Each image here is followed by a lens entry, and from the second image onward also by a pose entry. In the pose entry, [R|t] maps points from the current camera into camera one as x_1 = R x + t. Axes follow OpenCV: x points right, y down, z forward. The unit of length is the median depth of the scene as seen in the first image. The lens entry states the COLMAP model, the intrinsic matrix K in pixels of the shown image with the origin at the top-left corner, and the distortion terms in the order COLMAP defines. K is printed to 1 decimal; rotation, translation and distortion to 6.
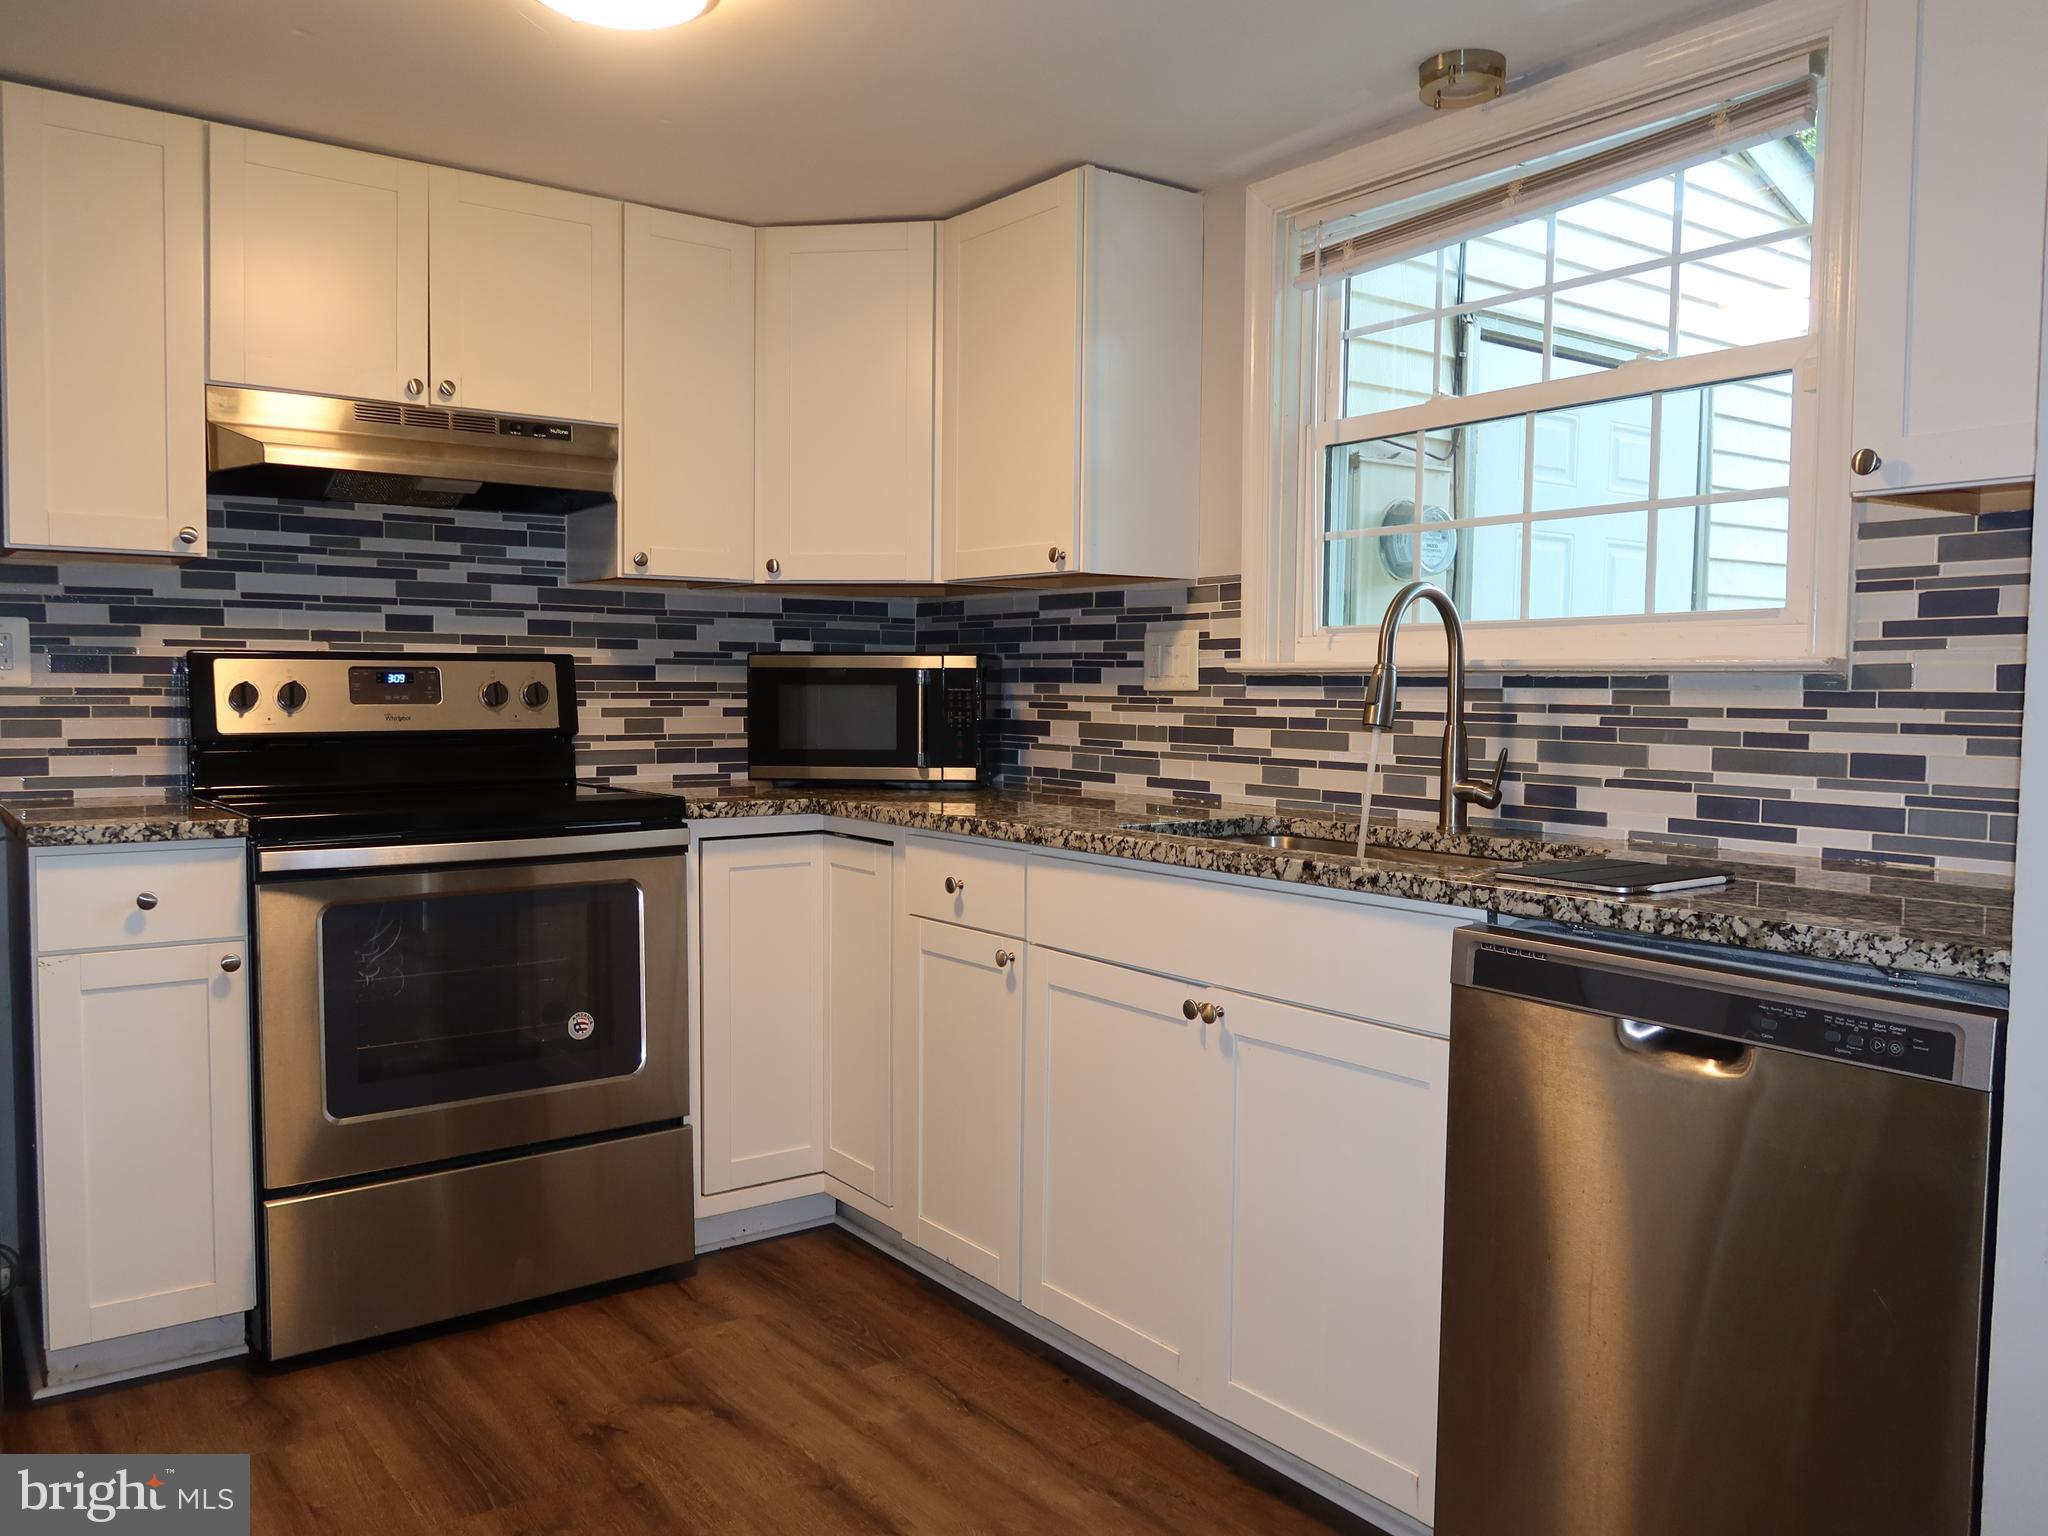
lens RADIAL K [[1565.7, 0, 1009.5], [0, 1565.7, 767.6], [0, 0, 1]] dist [-0.002406, -0.001919]
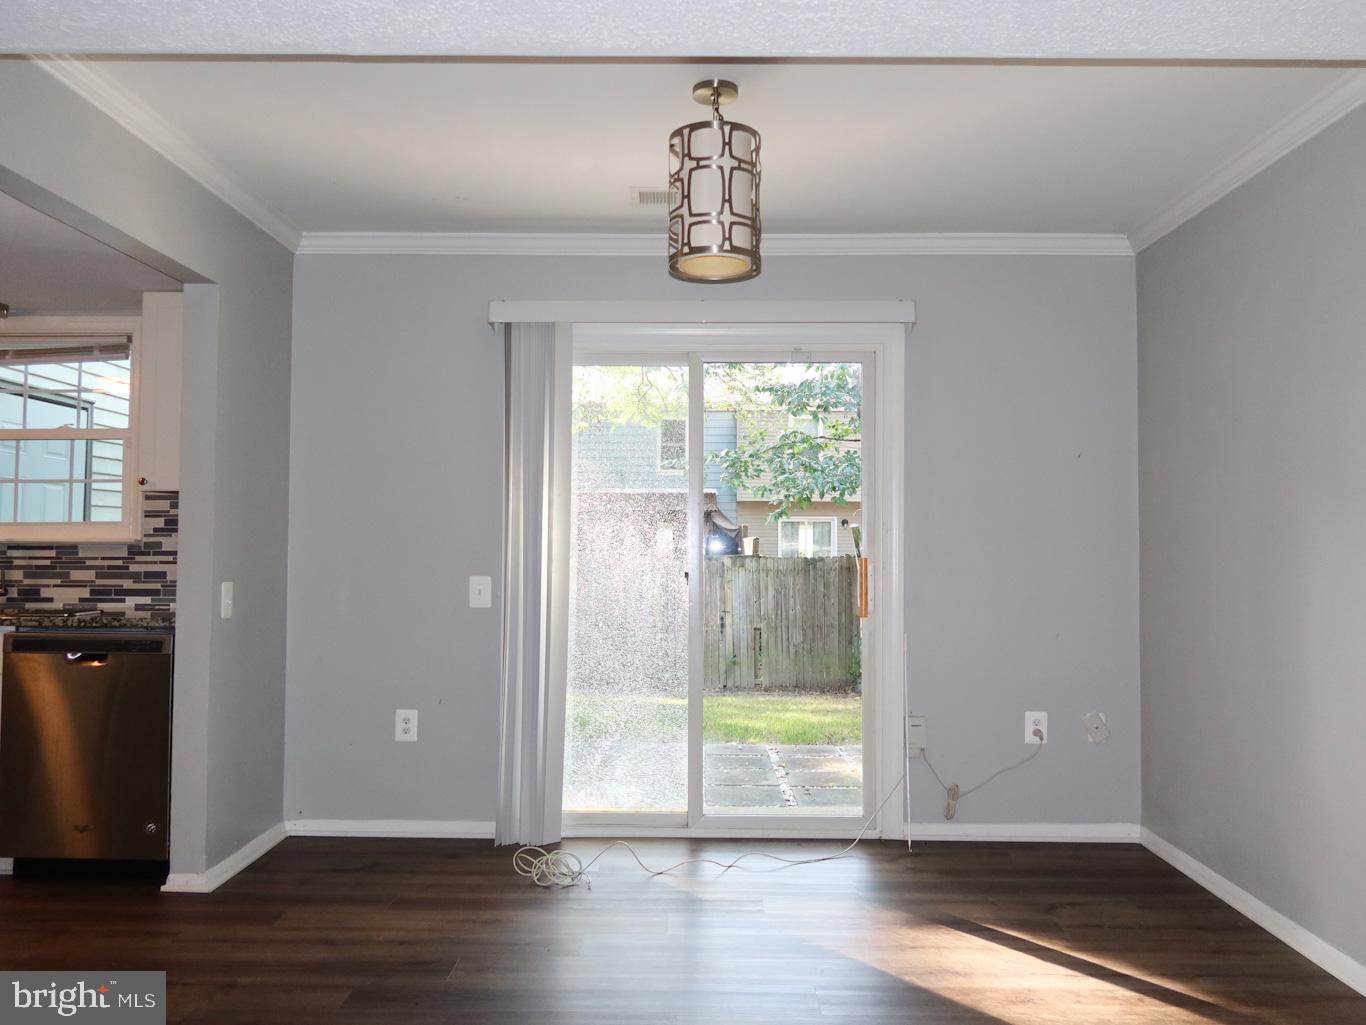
lens RADIAL K [[1044.3, 0, 673.3], [0, 1044.3, 512.3], [0, 0, 1]] dist [-0.002406, -0.001919]
pose [[0.598116, 0.021831, 0.801112, -0.446567], [0.045028, 0.997134, -0.060791, 0.044107], [-0.800143, 0.072432, 0.595420, -0.983614]]
